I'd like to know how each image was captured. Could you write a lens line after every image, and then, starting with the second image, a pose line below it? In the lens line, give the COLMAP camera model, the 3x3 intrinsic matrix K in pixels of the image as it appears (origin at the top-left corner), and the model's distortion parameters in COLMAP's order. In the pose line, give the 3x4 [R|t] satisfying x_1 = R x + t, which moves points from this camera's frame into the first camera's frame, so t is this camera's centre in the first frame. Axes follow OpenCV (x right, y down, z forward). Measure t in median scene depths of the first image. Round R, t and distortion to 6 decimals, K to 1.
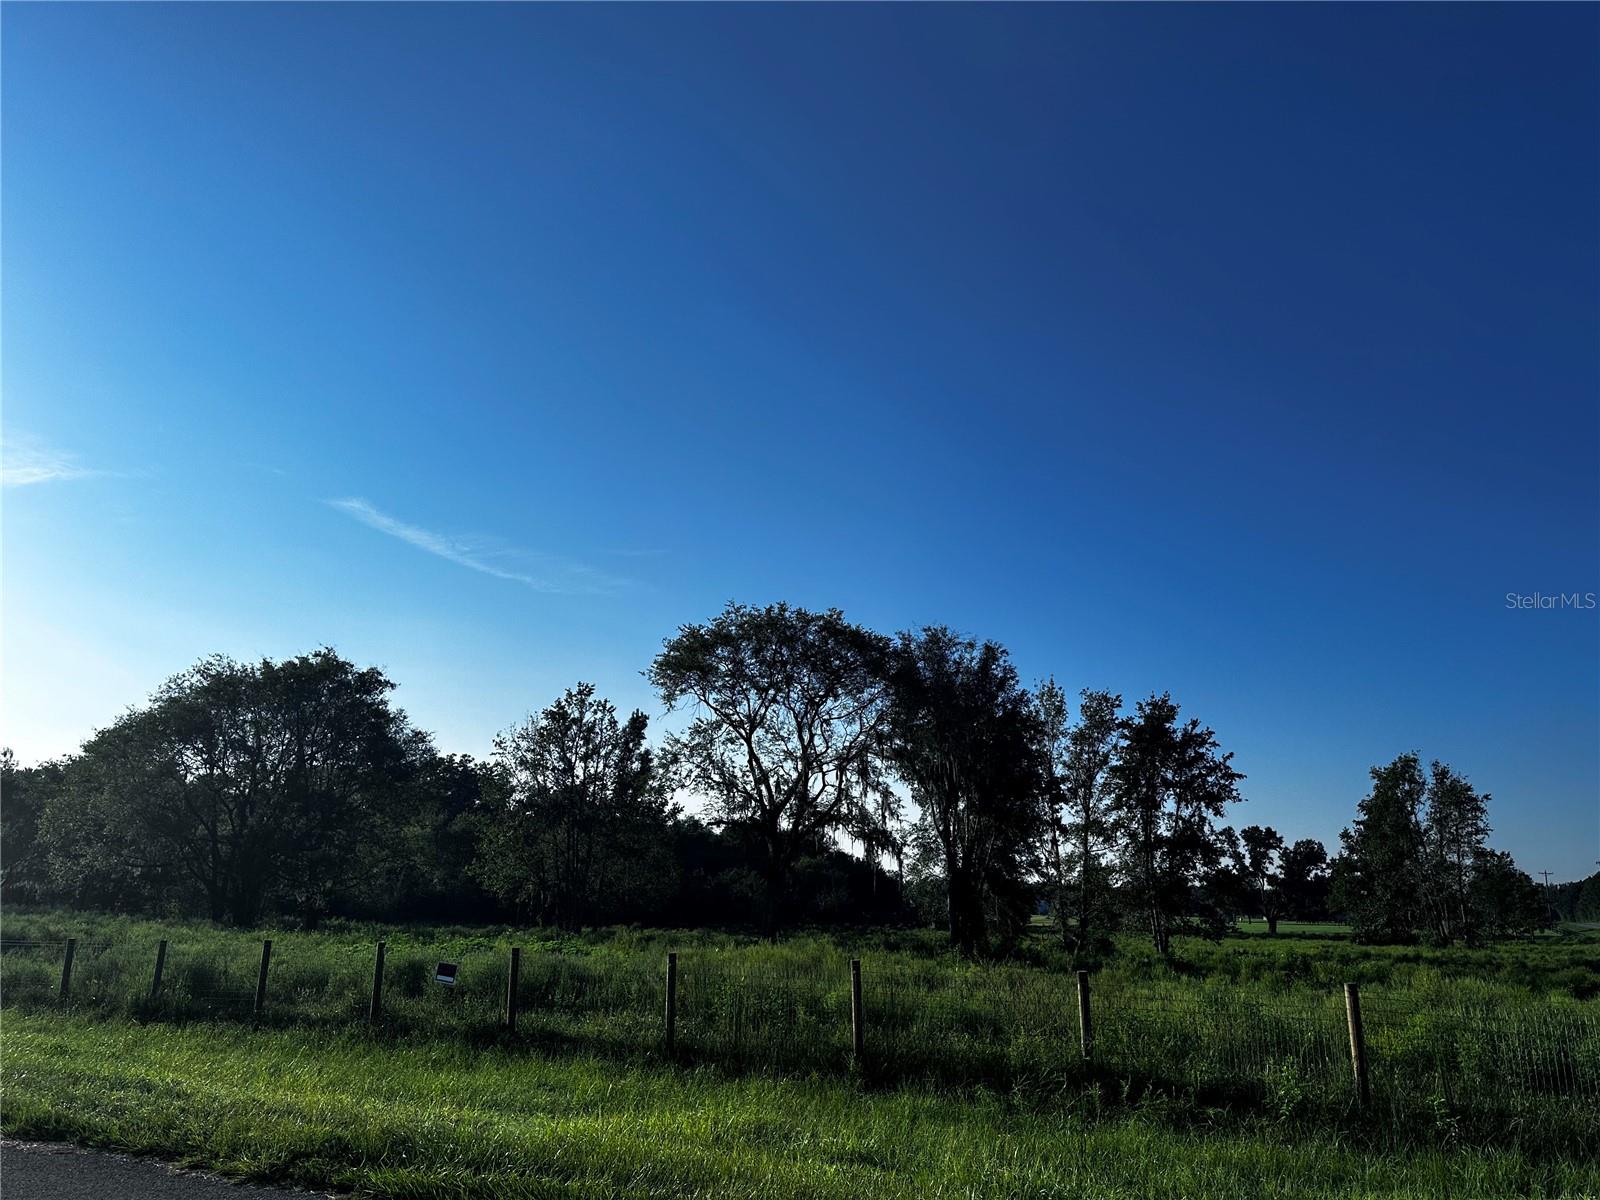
lens RADIAL K [[1179.7, 0, 722.2], [0, 1179.7, 602.7], [0, 0, 1]] dist [0.001272, -0.003992]
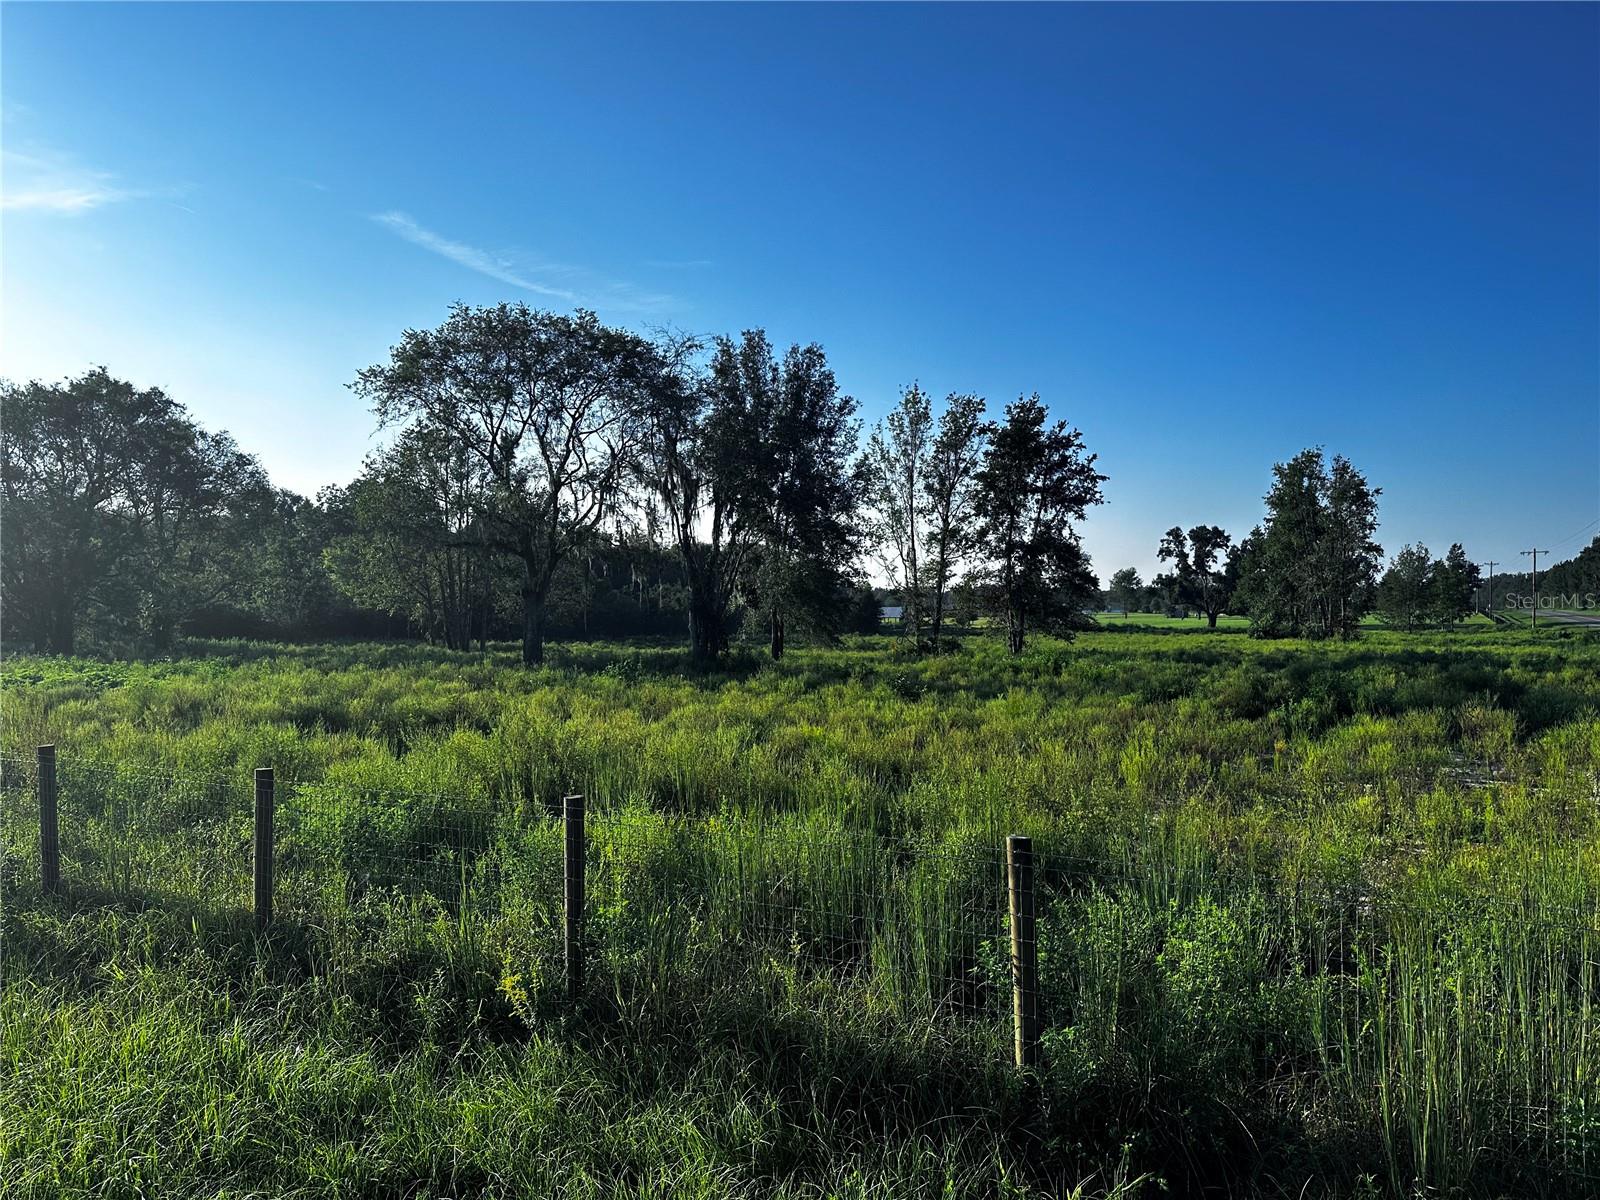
lens RADIAL K [[1126.0, 0, 743.5], [0, 1126.0, 620.3], [0, 0, 1]] dist [0.175033, -0.276888]
pose [[0.999545, -0.025639, -0.015876, 0.147667], [0.028844, 0.966463, 0.255179, 0.009557], [0.008801, -0.255521, 0.966763, 0.046767]]
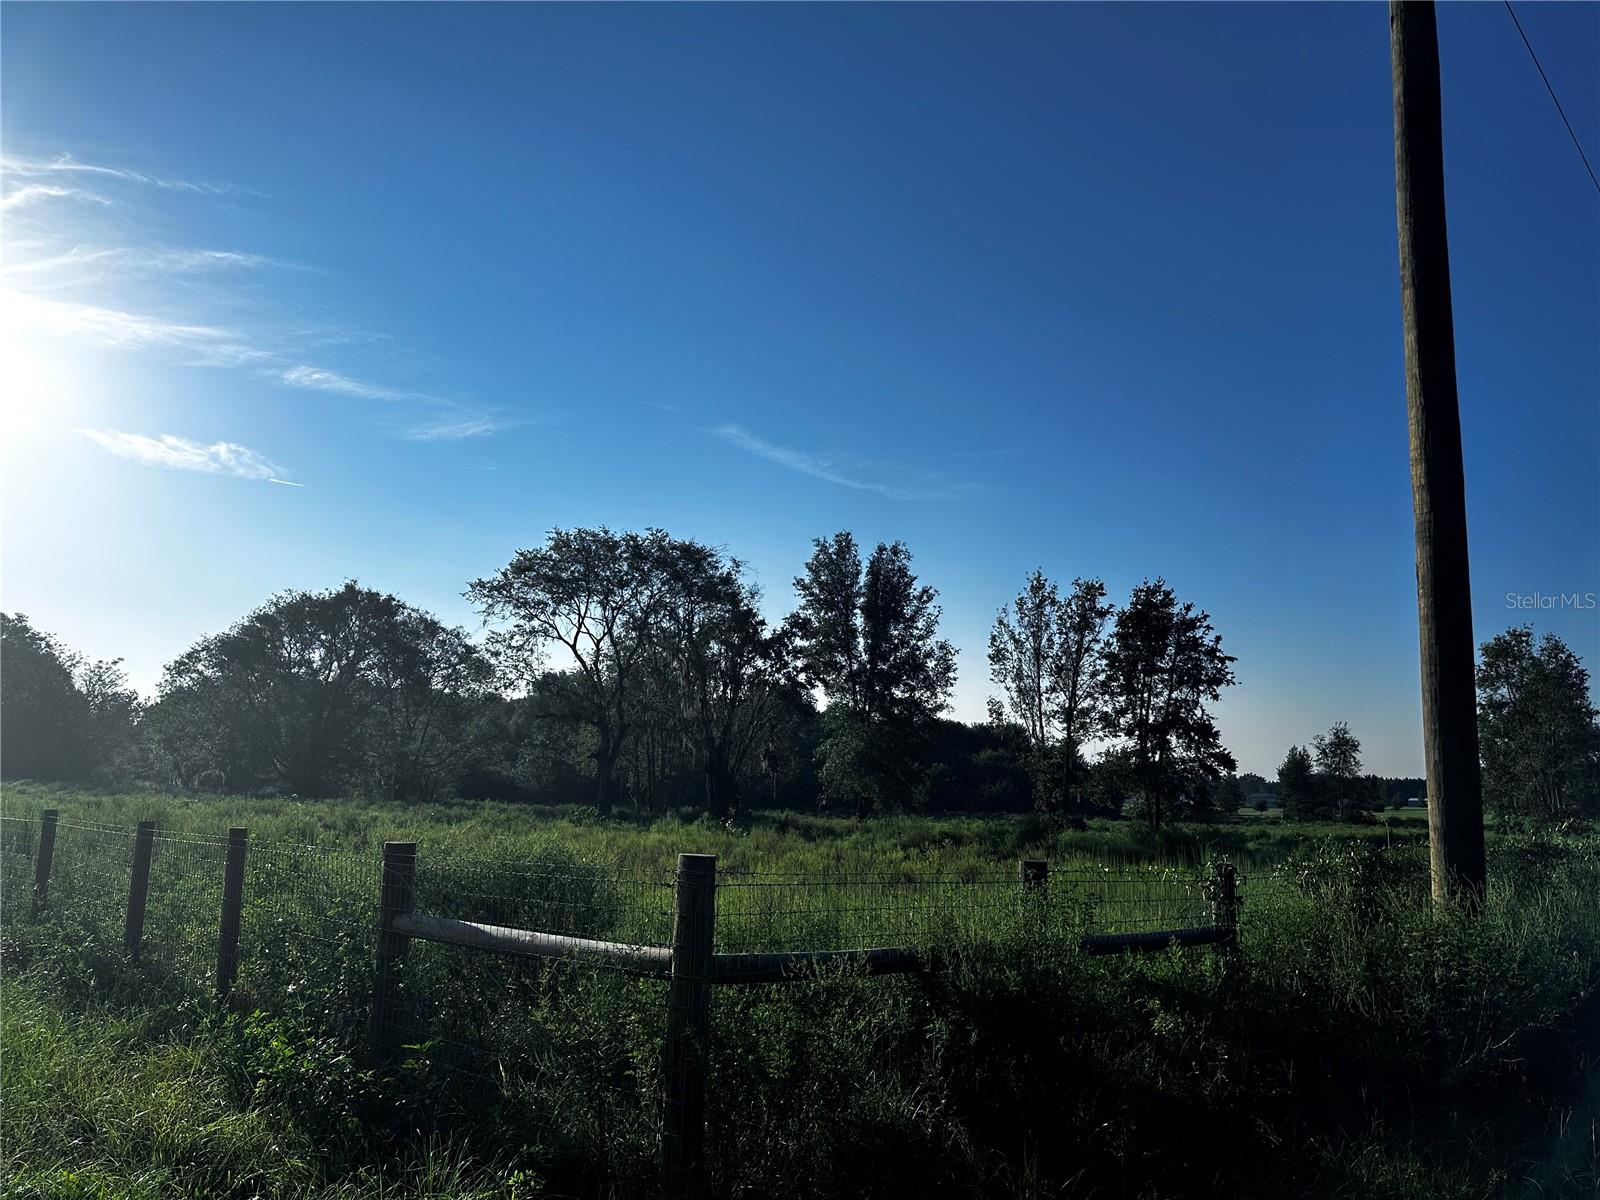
lens RADIAL K [[1126.0, 0, 743.5], [0, 1126.0, 620.3], [0, 0, 1]] dist [0.175033, -0.276888]
pose [[0.953152, -0.042151, -0.299540, 0.329309], [0.071224, 0.993675, 0.086812, 0.002592], [0.293986, -0.104079, 0.950126, -0.025606]]
